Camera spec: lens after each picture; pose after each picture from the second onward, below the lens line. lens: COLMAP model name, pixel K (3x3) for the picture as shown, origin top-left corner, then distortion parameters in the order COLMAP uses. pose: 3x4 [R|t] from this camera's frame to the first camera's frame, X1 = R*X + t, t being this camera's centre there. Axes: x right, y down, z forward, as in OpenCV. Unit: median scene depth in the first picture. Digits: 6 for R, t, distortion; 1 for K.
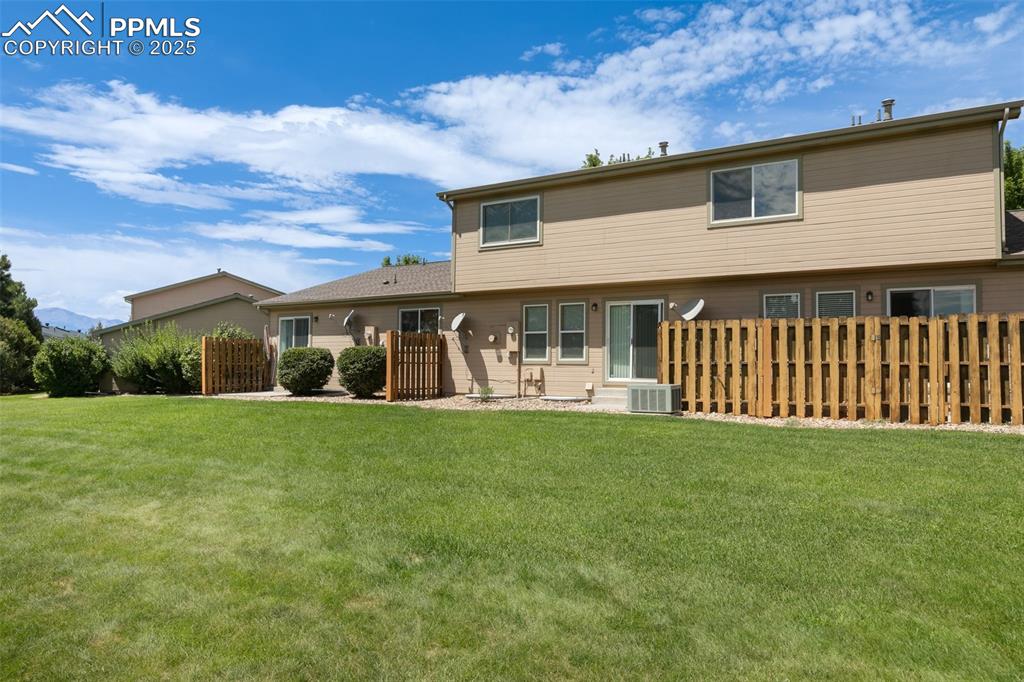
lens RADIAL K [[665.2, 0, 494.7], [0, 665.2, 339.9], [0, 0, 1]] dist [-0.004897, -0.000861]
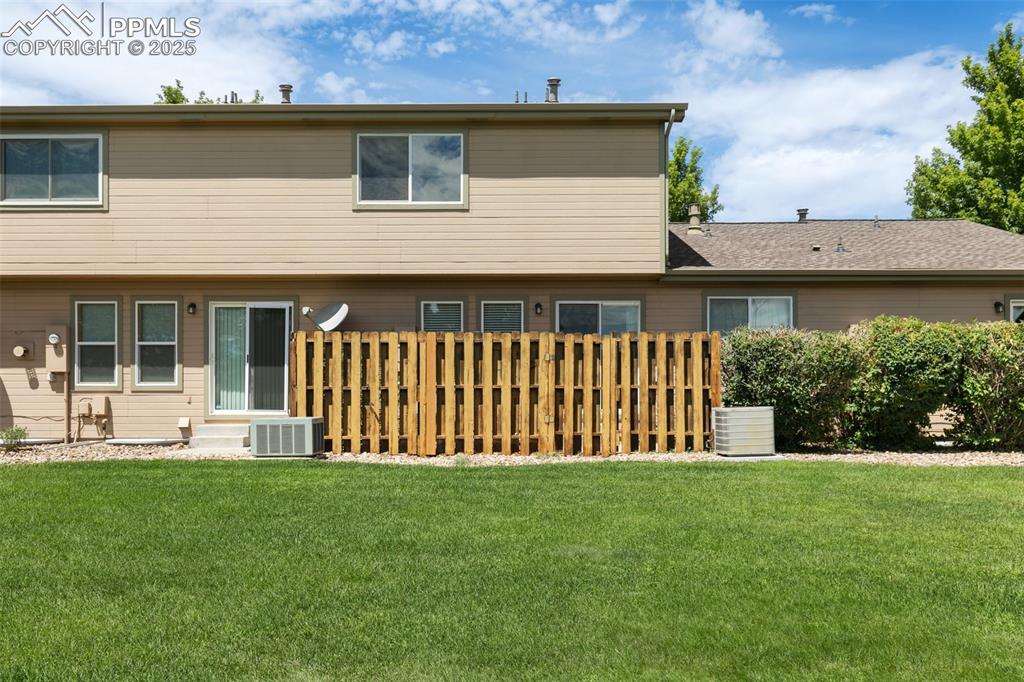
lens RADIAL K [[888.0, 0, 515.7], [0, 888.0, 398.1], [0, 0, 1]] dist [0.003437, 0.005318]
pose [[0.858868, -0.010631, 0.512087, -0.039683], [-0.012359, 0.999063, 0.041468, 0.001657], [-0.512048, -0.041944, 0.857932, 0.030629]]
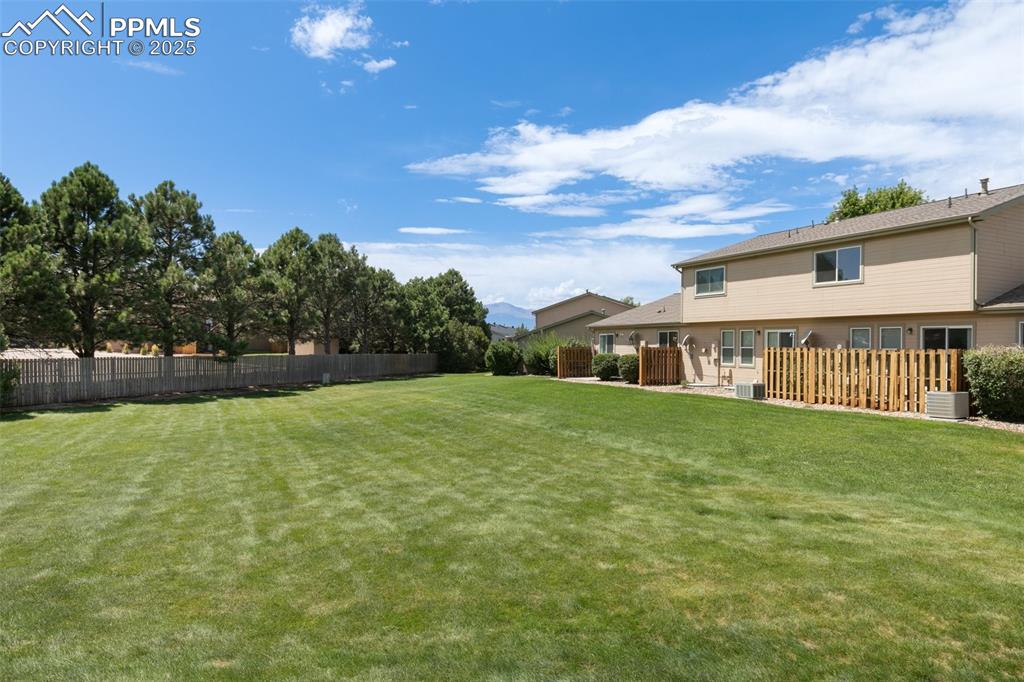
lens RADIAL K [[627.7, 0, 514.9], [0, 627.7, 351.7], [0, 0, 1]] dist [0.005043, 0.000780]
pose [[0.838410, 0.008017, -0.544980, 0.549946], [0.018801, 0.998871, 0.043618, -0.091905], [0.544715, -0.046816, 0.837313, -0.688106]]
